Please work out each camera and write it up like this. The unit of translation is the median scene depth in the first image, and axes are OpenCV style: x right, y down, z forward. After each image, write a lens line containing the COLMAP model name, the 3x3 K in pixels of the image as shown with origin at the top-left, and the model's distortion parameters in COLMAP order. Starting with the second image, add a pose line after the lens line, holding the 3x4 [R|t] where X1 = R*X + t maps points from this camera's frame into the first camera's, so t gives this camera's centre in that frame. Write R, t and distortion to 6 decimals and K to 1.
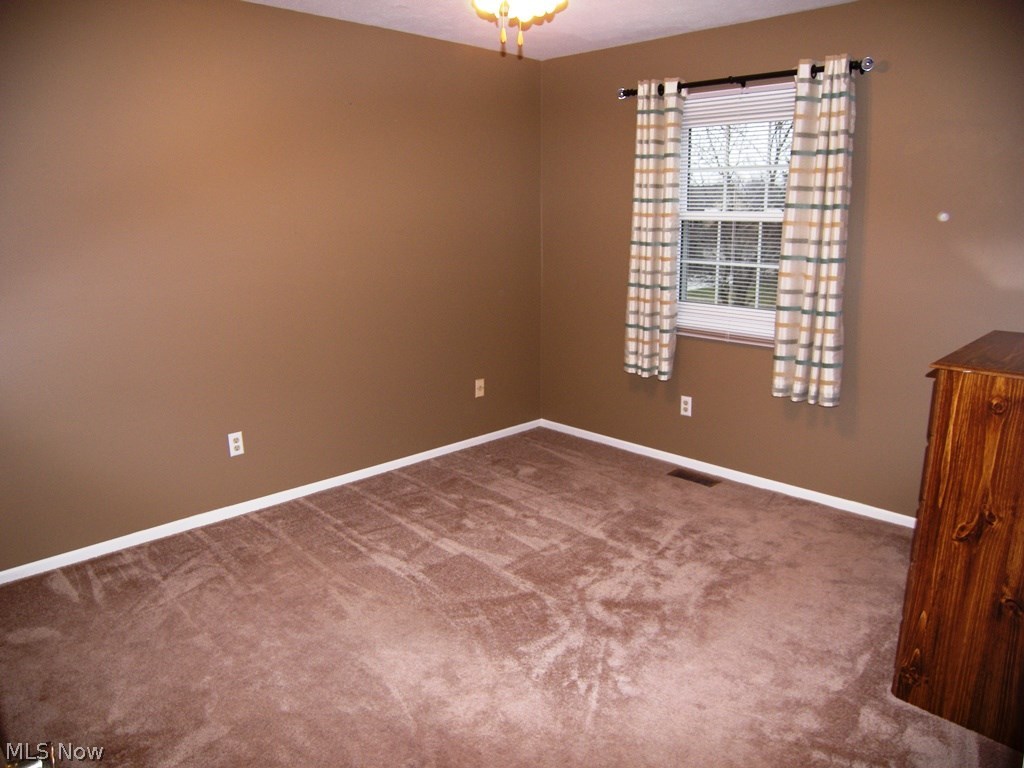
lens RADIAL K [[715.6, 0, 507.5], [0, 715.6, 380.8], [0, 0, 1]] dist [-0.157520, 0.109907]
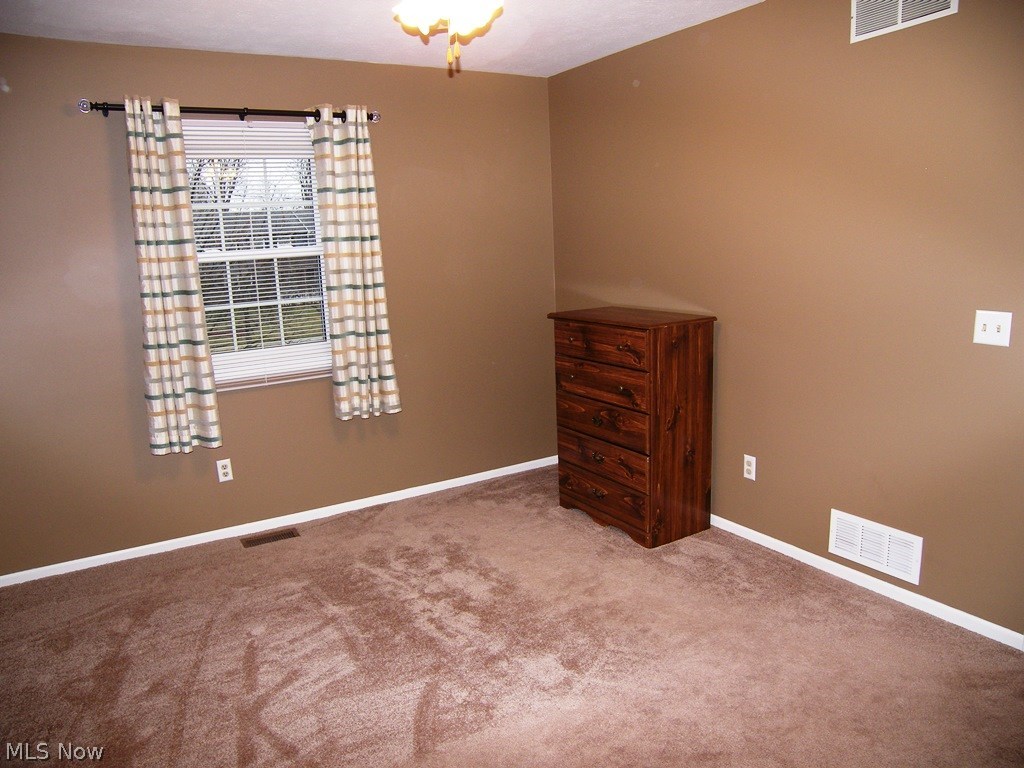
lens RADIAL K [[715.6, 0, 507.5], [0, 715.6, 380.8], [0, 0, 1]] dist [-0.157520, 0.109907]
pose [[0.228308, -0.191976, 0.954474, -0.577847], [0.259812, 0.956828, 0.130303, -0.112873], [-0.938282, 0.218235, 0.268329, 0.492670]]
